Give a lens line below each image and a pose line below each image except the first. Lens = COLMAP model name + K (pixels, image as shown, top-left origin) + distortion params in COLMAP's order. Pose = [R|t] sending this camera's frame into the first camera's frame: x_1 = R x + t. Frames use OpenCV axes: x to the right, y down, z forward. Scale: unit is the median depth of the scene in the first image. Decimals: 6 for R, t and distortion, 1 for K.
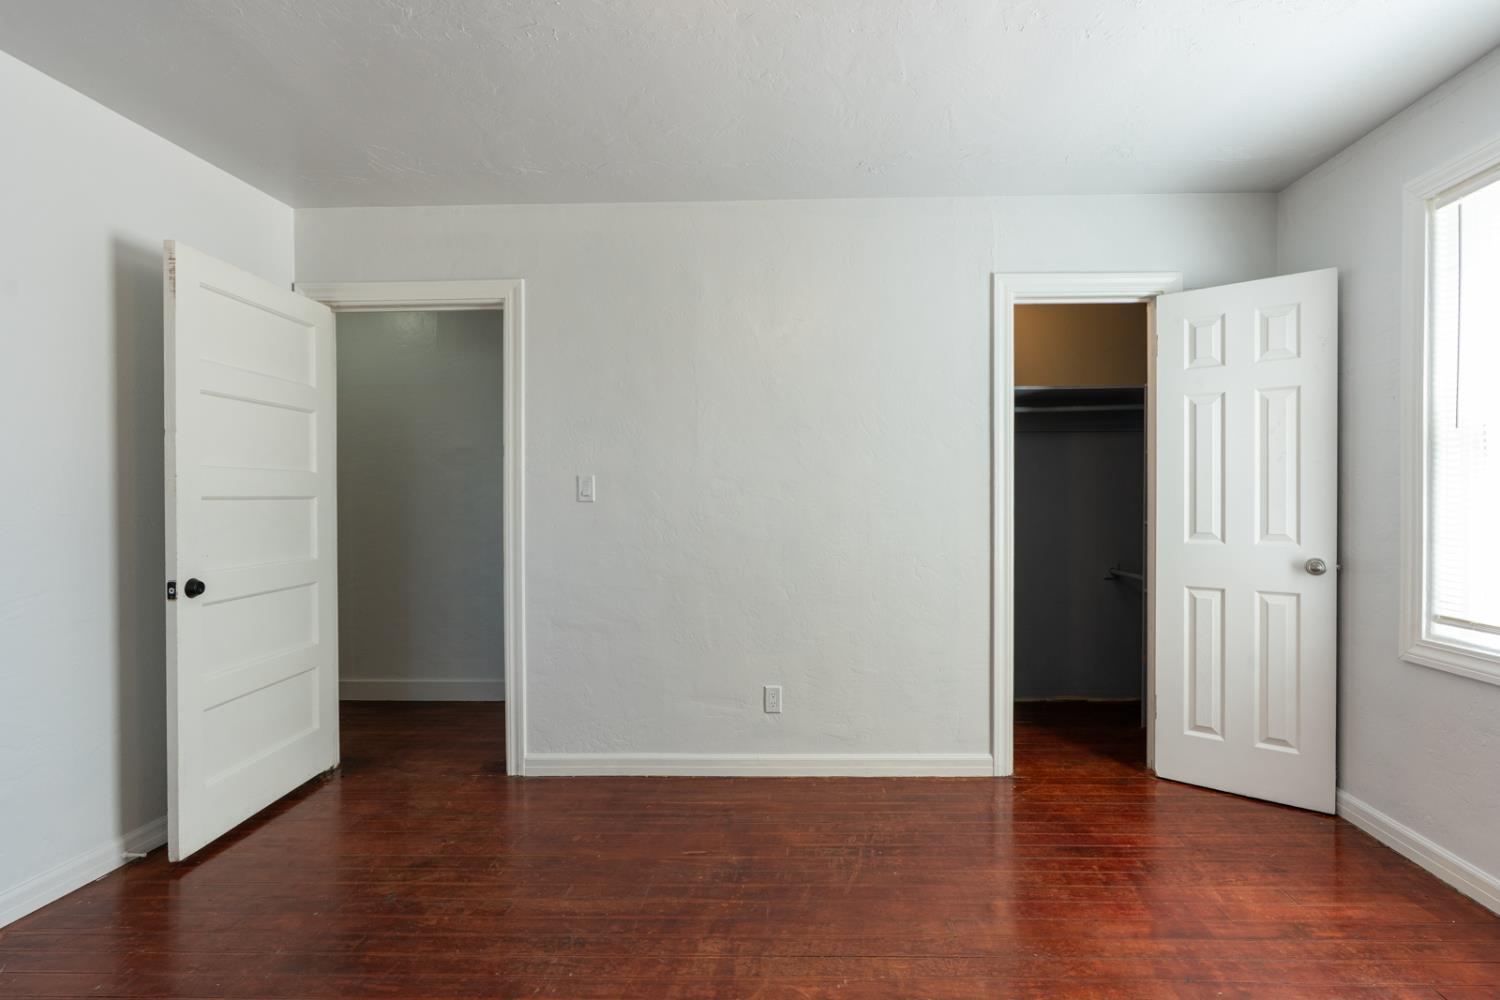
lens RADIAL K [[689.4, 0, 746.9], [0, 689.4, 505.7], [0, 0, 1]] dist [-0.008982, 0.001604]
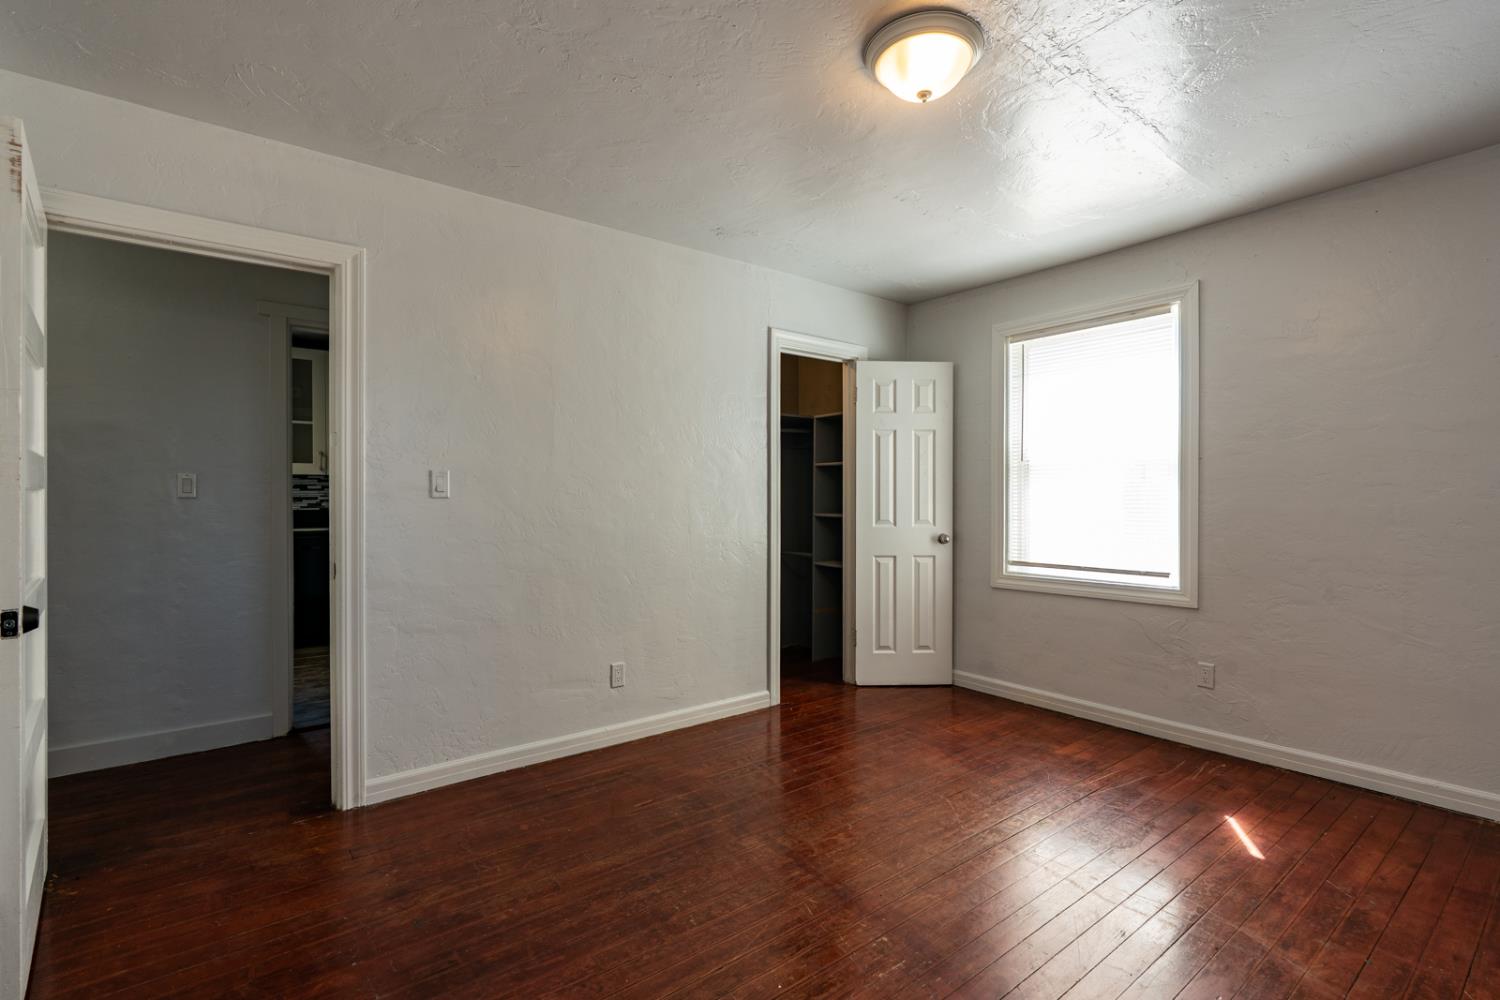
lens RADIAL K [[689.4, 0, 746.9], [0, 689.4, 505.7], [0, 0, 1]] dist [-0.008982, 0.001604]
pose [[0.774782, -0.002487, 0.632224, -0.572996], [0.001173, 0.999996, 0.002496, 0.003074], [-0.632228, -0.001192, 0.774782, -0.000938]]
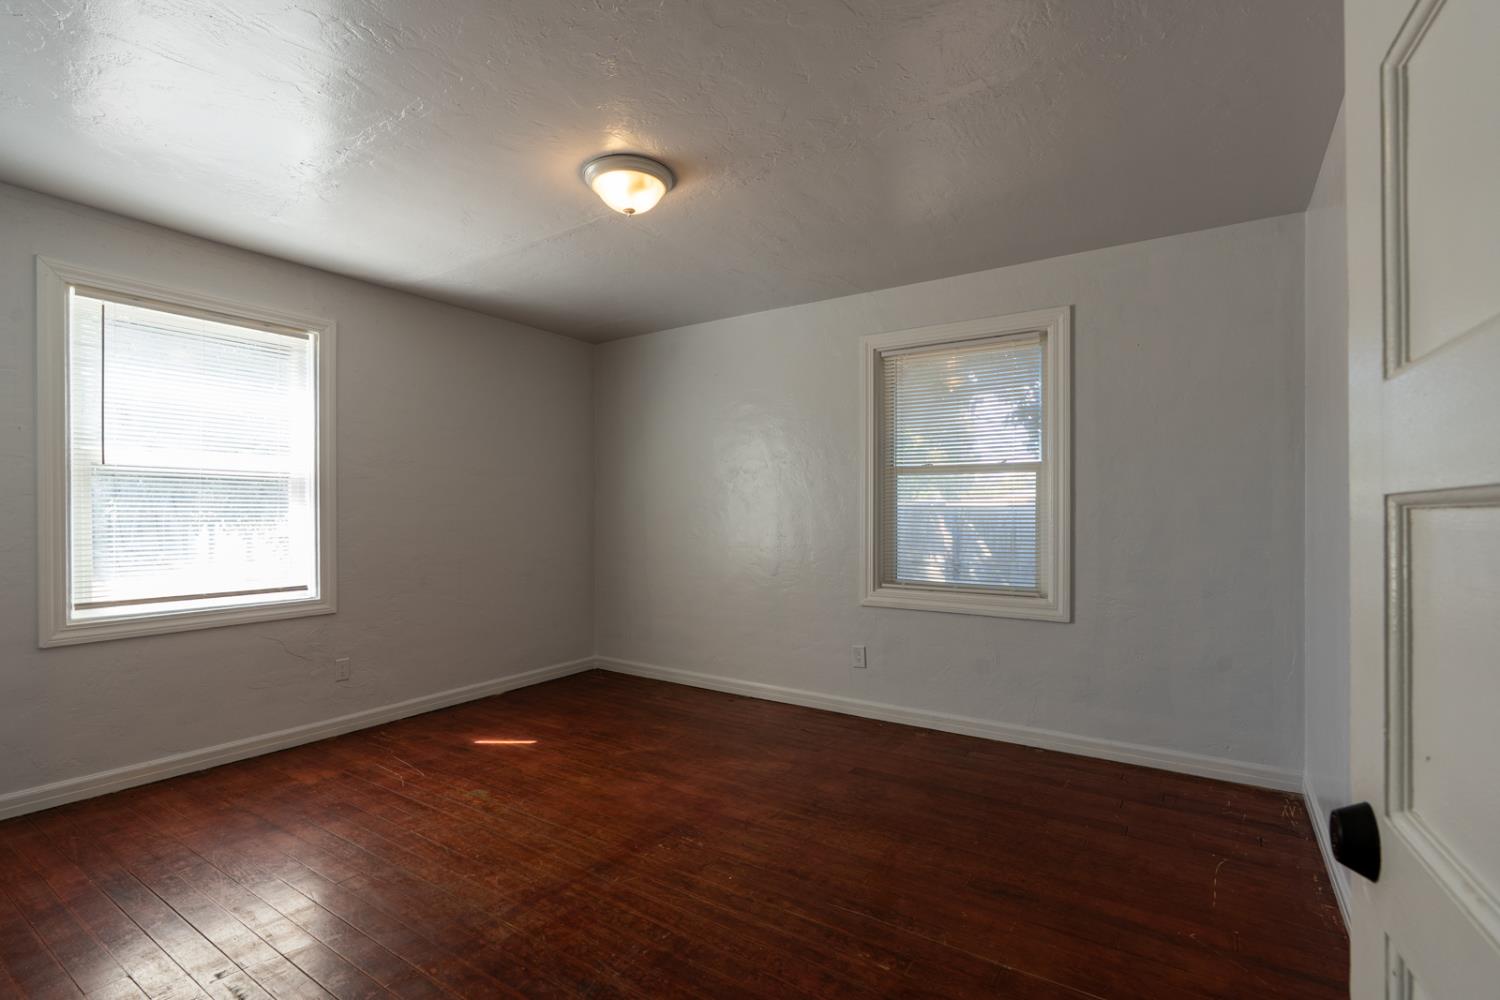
lens RADIAL K [[658.0, 0, 786.9], [0, 658.0, 513.7], [0, 0, 1]] dist [-0.002836, -0.000017]
pose [[-0.856827, 0.004995, 0.515579, -0.629263], [0.009353, 0.999939, 0.005856, -0.006375], [-0.515518, 0.009840, -0.856822, 1.068898]]
